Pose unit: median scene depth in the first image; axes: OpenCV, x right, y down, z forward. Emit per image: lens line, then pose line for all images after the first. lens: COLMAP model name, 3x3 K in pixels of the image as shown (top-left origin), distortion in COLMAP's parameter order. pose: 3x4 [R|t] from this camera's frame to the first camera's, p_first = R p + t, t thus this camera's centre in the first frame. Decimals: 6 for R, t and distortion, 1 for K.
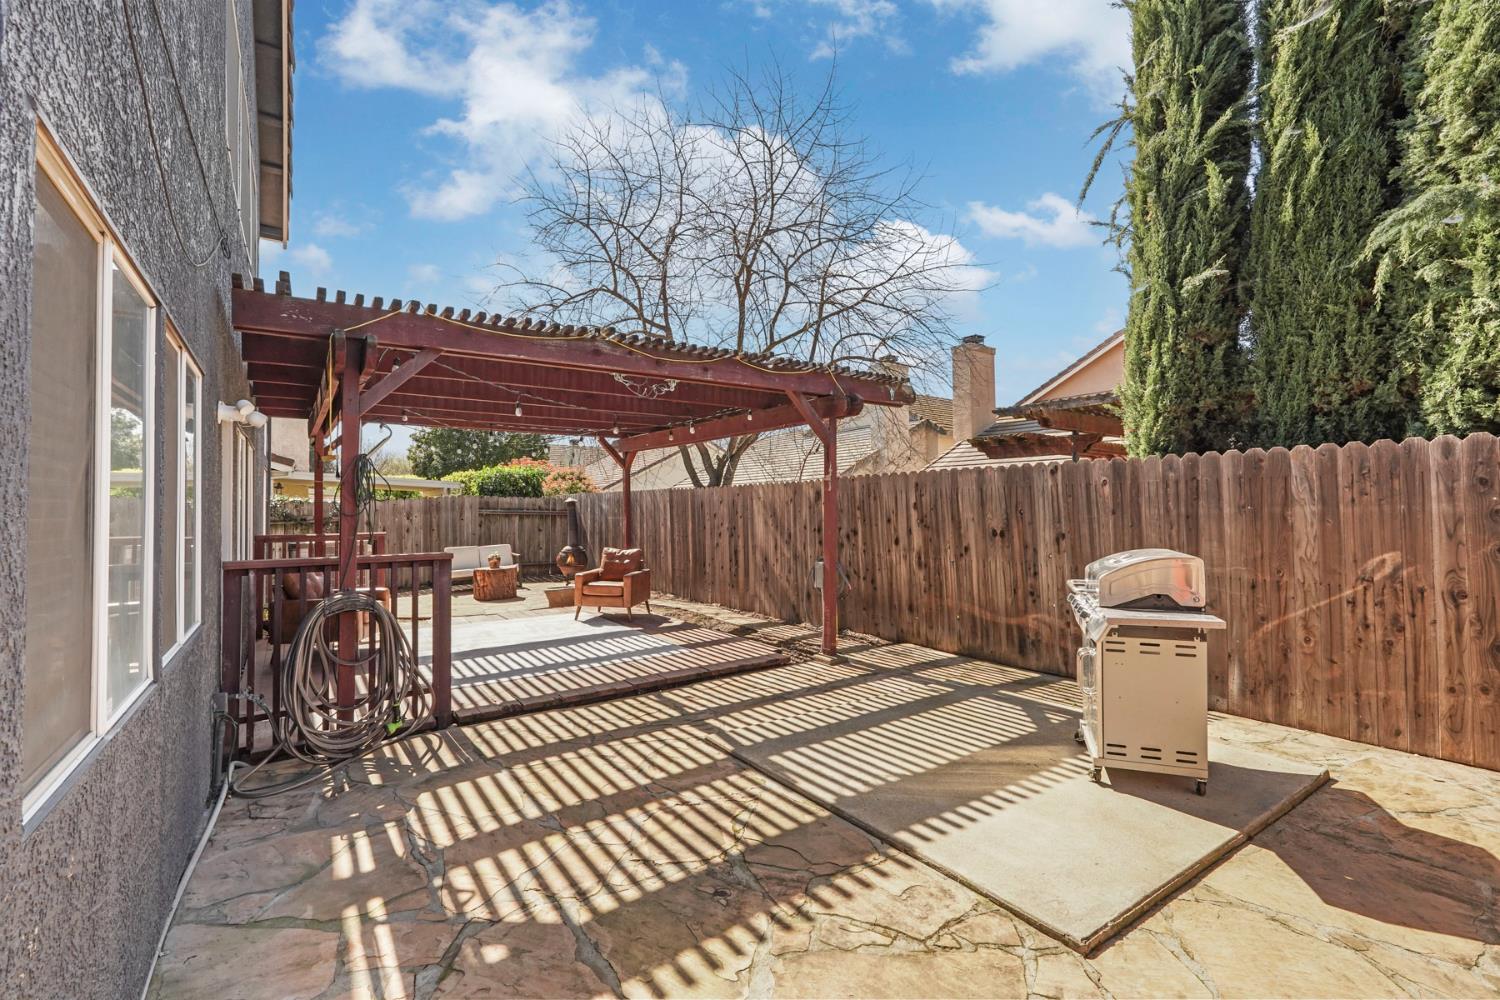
lens RADIAL K [[670.8, 0, 750.0], [0, 670.8, 500.0], [0, 0, 1]] dist [-0.000283, 0.000109]
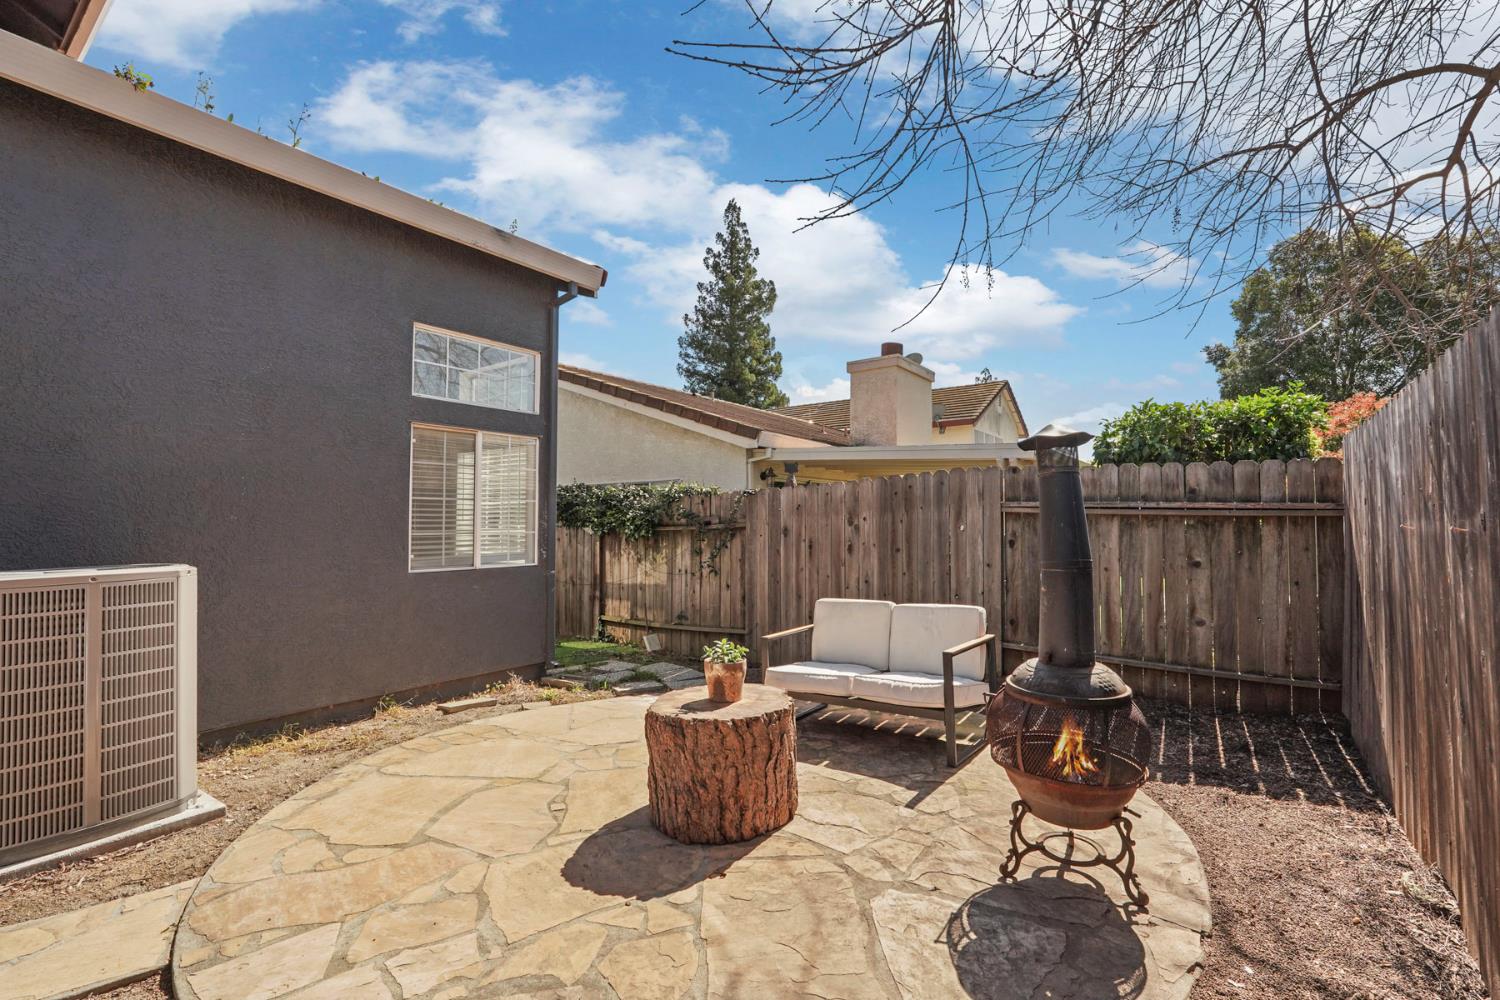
lens RADIAL K [[670.8, 0, 750.0], [0, 670.8, 500.0], [0, 0, 1]] dist [-0.000283, 0.000109]
pose [[0.346341, -0.028278, -0.937682, -0.160710], [0.010963, 0.999599, -0.026096, 0.038660], [0.938044, -0.001242, 0.346513, 1.288781]]
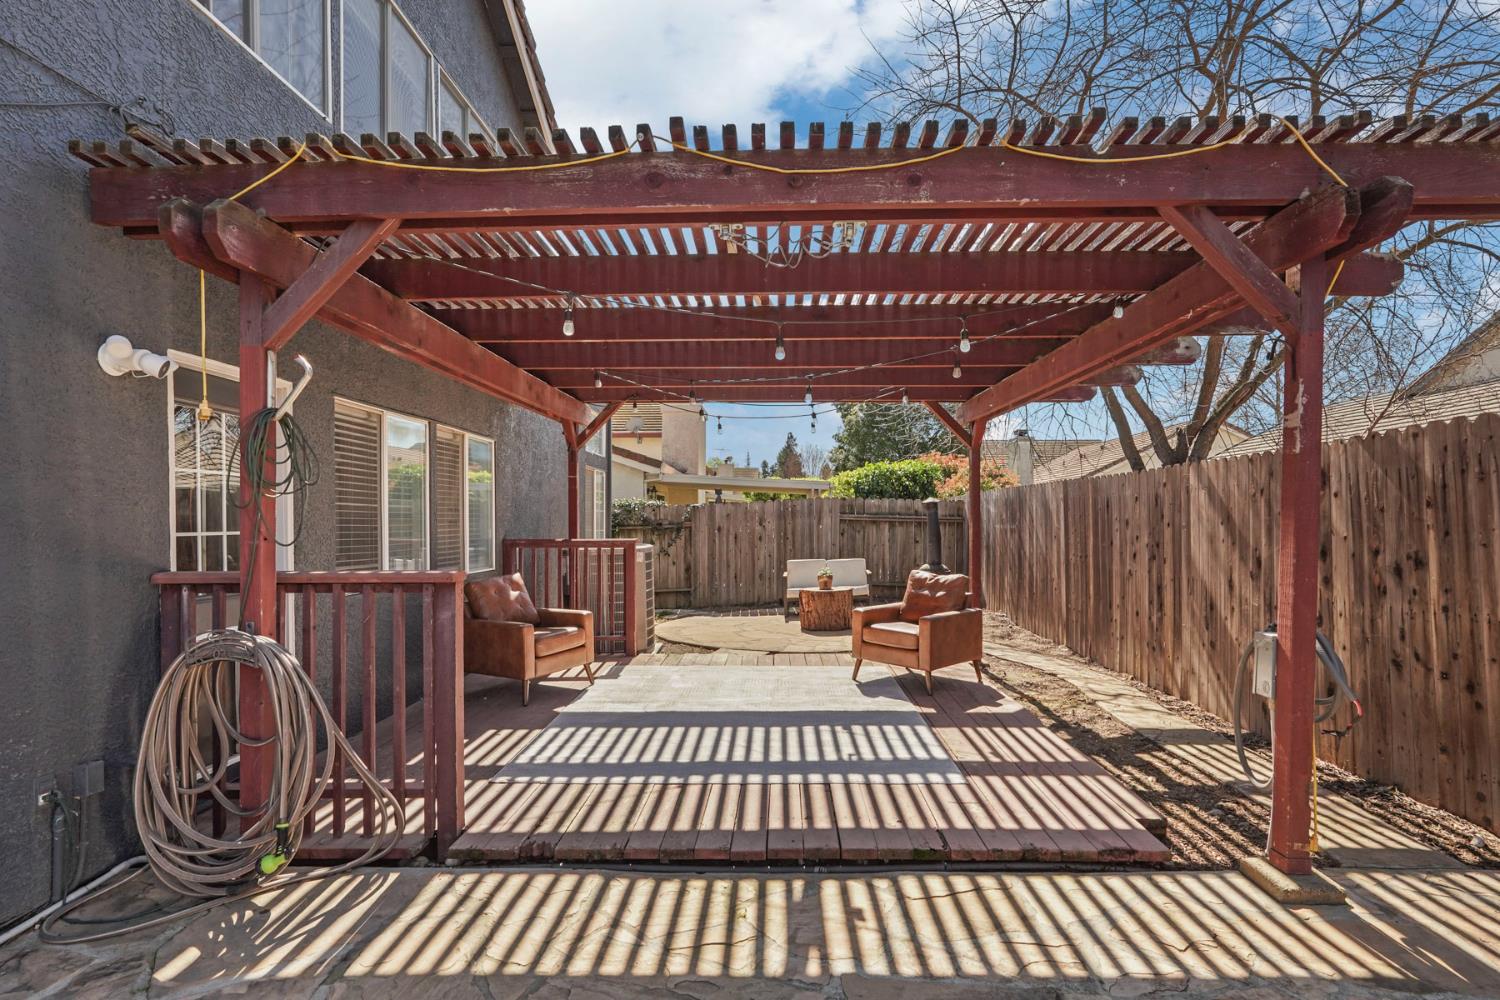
lens RADIAL K [[758.9, 0, 749.9], [0, 758.9, 526.6], [0, 0, 1]] dist [-0.001270, -0.000604]
pose [[0.801471, 0.010850, -0.597935, 0.099078], [0.003585, 0.999730, 0.022947, 0.013548], [0.598023, -0.020535, 0.801216, 0.356998]]
